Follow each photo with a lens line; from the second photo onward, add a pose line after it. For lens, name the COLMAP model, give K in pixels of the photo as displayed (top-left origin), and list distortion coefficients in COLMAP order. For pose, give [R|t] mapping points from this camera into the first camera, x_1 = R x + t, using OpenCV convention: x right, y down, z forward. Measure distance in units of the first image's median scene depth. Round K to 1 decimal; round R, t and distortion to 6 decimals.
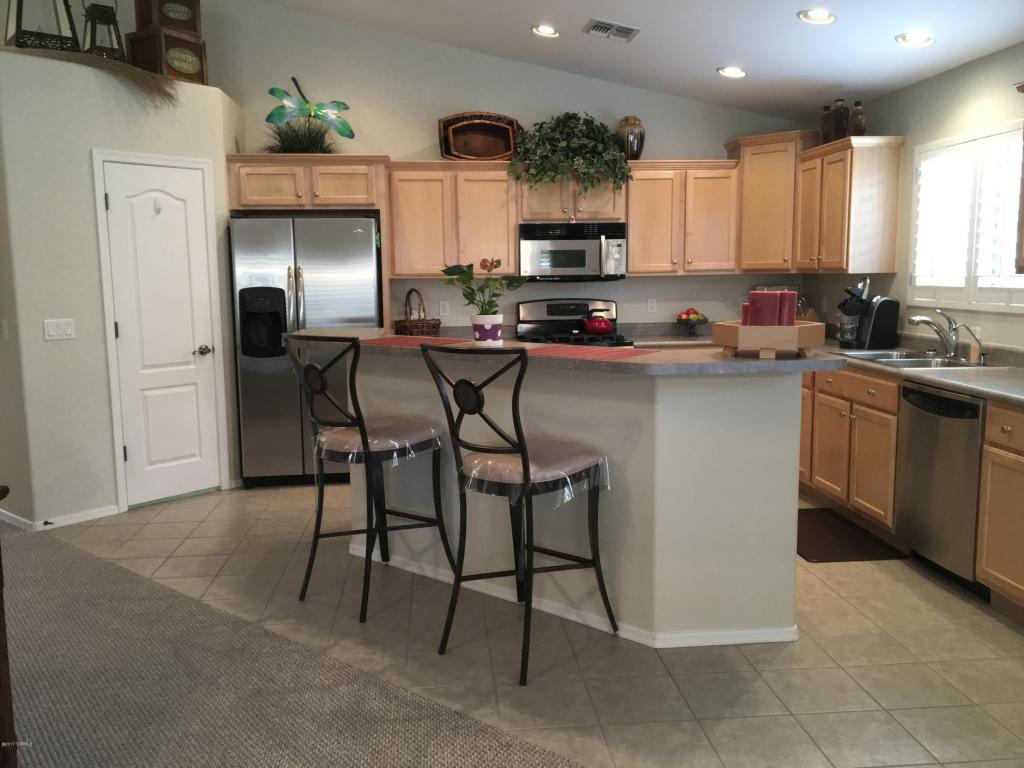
lens RADIAL K [[868.3, 0, 512.0], [0, 868.3, 384.0], [0, 0, 1]] dist [0.085839, -0.121707]
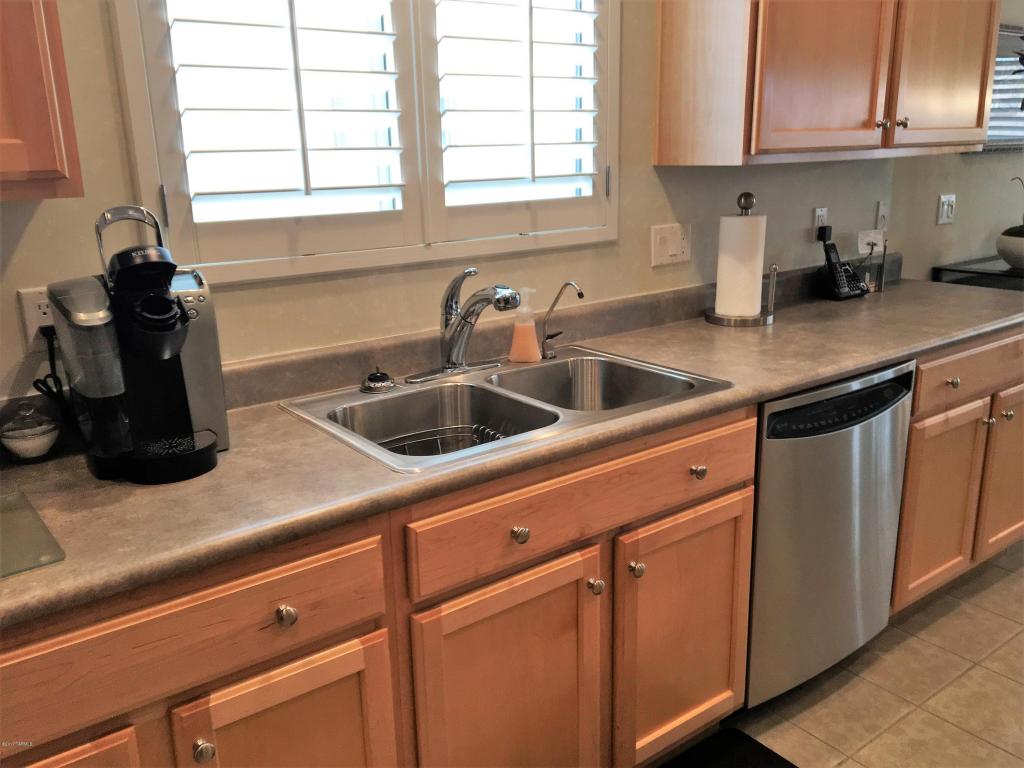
lens RADIAL K [[868.3, 0, 512.0], [0, 868.3, 384.0], [0, 0, 1]] dist [0.085839, -0.121707]
pose [[-0.526990, -0.199885, 0.826031, 0.131541], [0.139620, 0.938380, 0.316147, -0.170416], [-0.838324, 0.281937, -0.466609, 1.271430]]
